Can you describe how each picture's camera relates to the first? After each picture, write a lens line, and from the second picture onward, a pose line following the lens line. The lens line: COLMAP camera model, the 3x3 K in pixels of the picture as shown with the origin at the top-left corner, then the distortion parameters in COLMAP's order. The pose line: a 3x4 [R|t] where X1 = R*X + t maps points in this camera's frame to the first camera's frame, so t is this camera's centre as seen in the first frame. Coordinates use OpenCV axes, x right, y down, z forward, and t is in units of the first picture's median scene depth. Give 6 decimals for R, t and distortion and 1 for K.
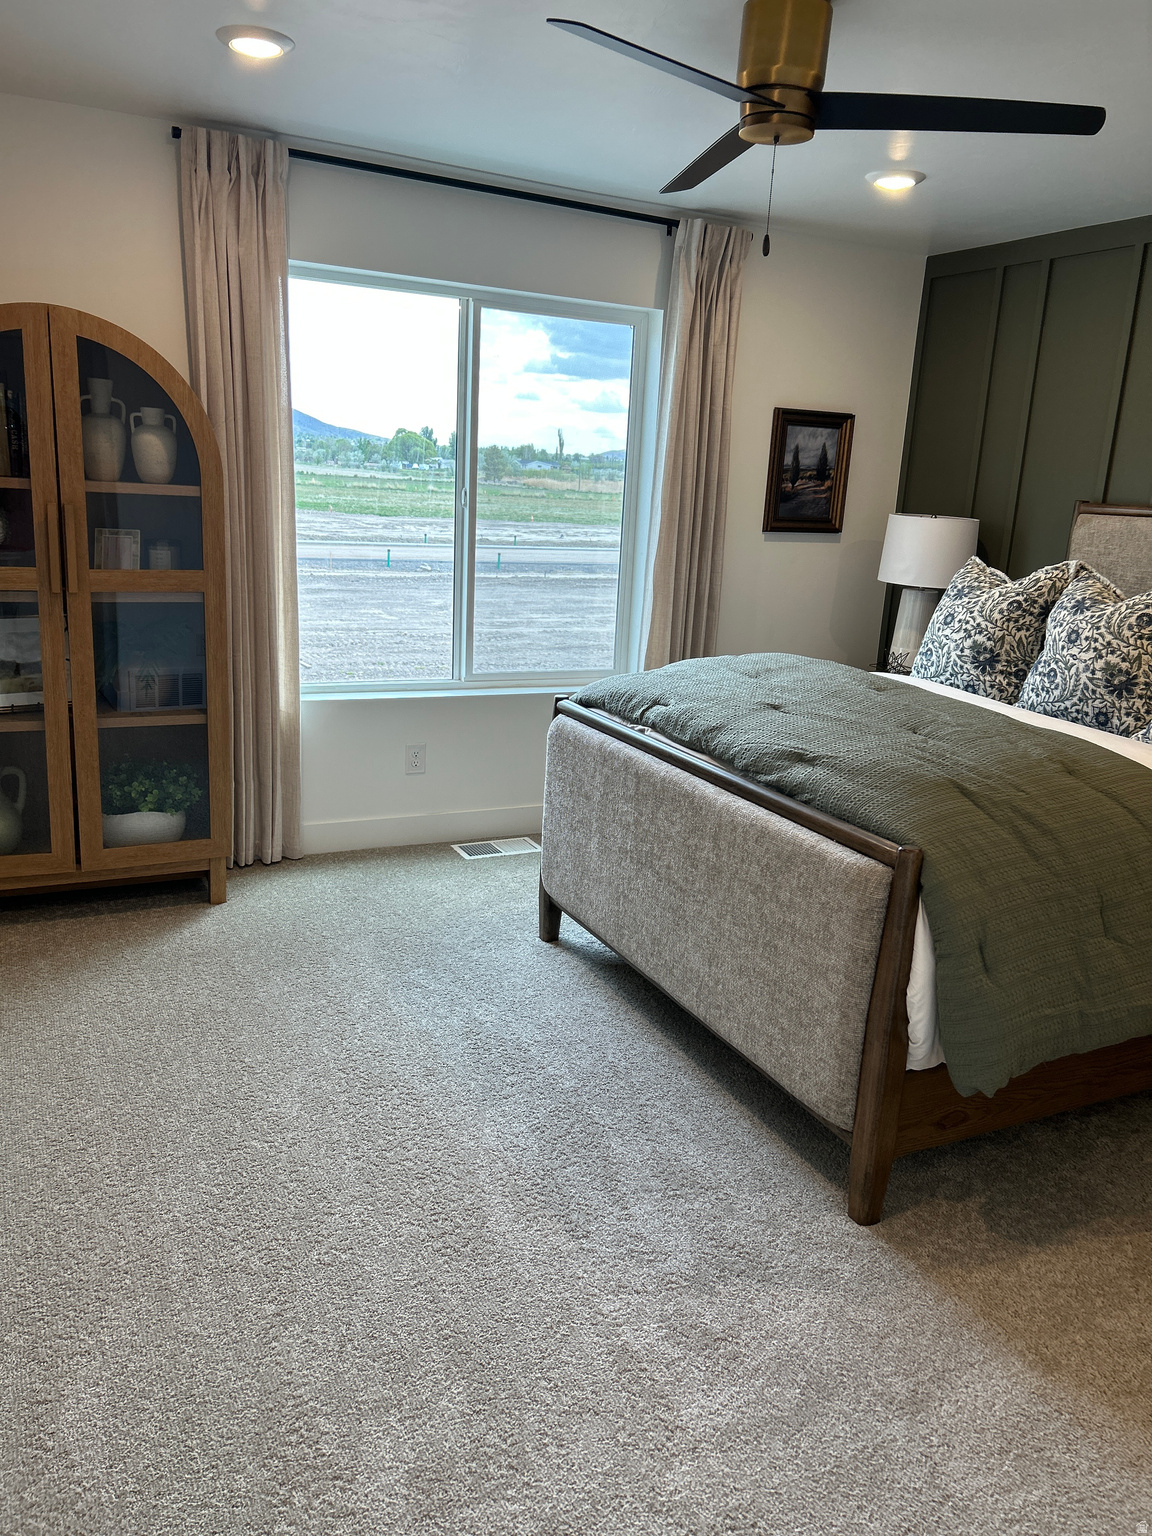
lens RADIAL K [[1152.8, 0, 569.6], [0, 1152.8, 764.4], [0, 0, 1]] dist [0.060856, -0.070667]
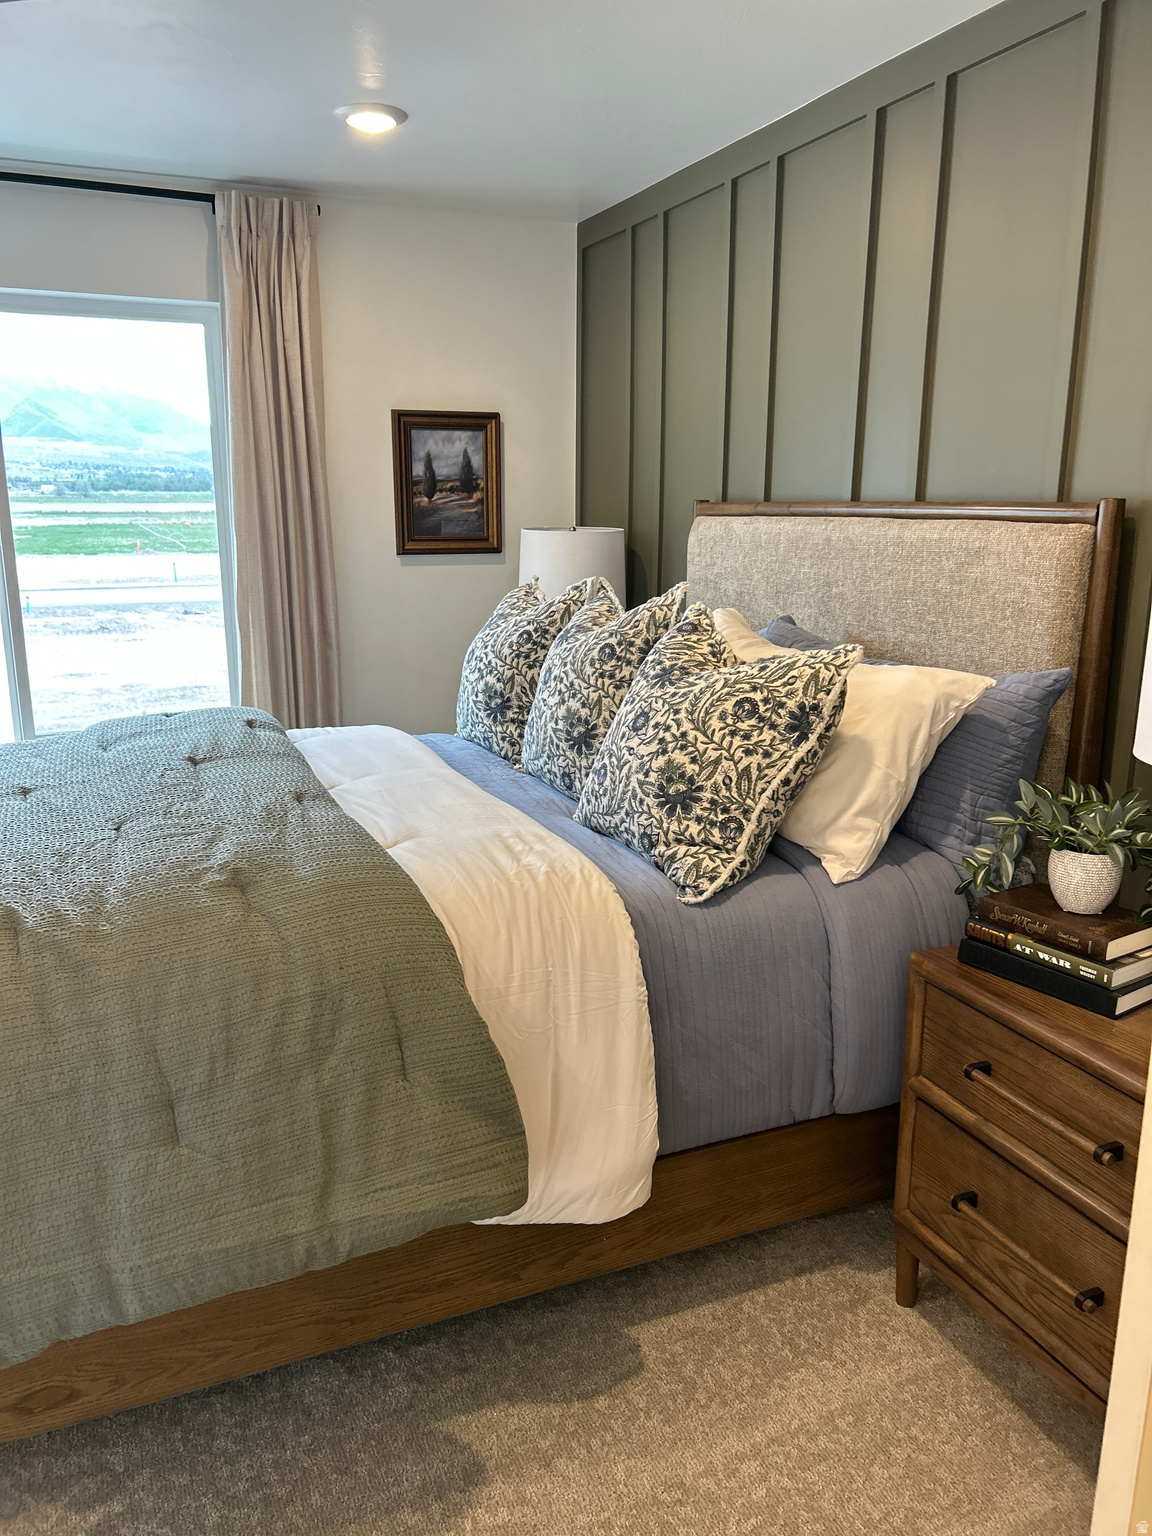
lens RADIAL K [[1152.8, 0, 586.6], [0, 1152.8, 764.1], [0, 0, 1]] dist [0.060856, -0.070667]
pose [[0.996646, -0.037977, -0.072486, 0.477884], [0.036370, 0.999065, -0.023362, -0.029638], [0.073306, 0.020647, 0.997096, 0.216461]]
